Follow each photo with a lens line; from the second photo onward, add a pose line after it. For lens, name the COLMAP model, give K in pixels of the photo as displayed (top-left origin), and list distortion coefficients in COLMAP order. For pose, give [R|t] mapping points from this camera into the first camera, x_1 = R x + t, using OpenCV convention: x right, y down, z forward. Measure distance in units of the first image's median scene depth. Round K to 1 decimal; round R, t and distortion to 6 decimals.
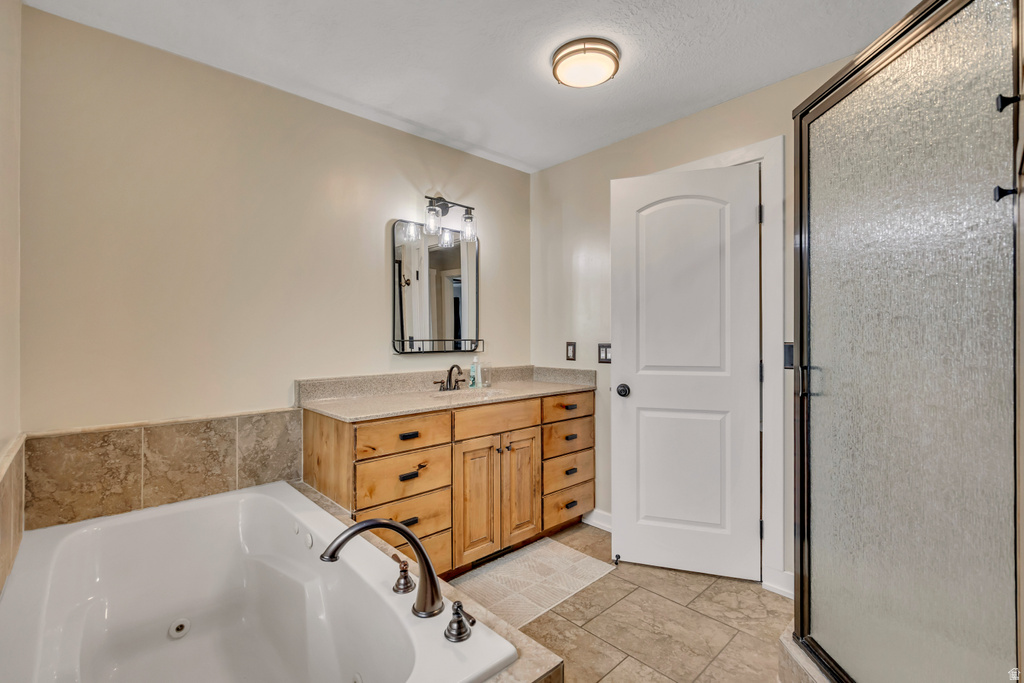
lens RADIAL K [[462.5, 0, 507.2], [0, 462.5, 339.8], [0, 0, 1]] dist [-0.012922, 0.000153]
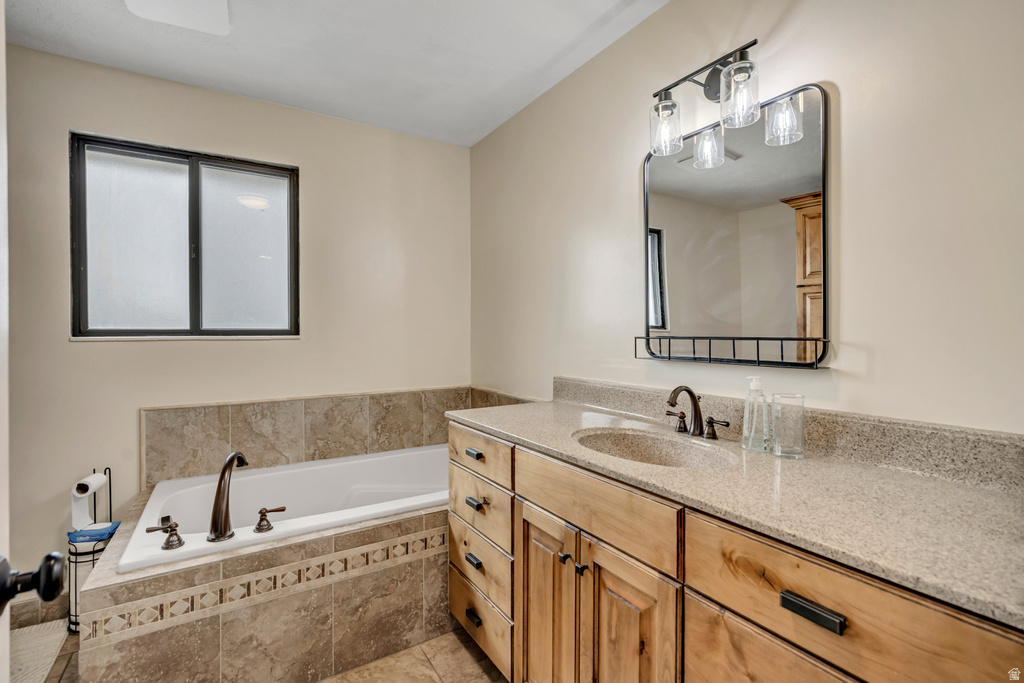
lens RADIAL K [[462.5, 0, 511.1], [0, 462.5, 335.5], [0, 0, 1]] dist [-0.012922, 0.000153]
pose [[-0.196970, 0.002368, -0.980407, 0.428494], [-0.007335, 0.999966, 0.003889, -0.002792], [0.980382, 0.007957, -0.196946, 0.920928]]
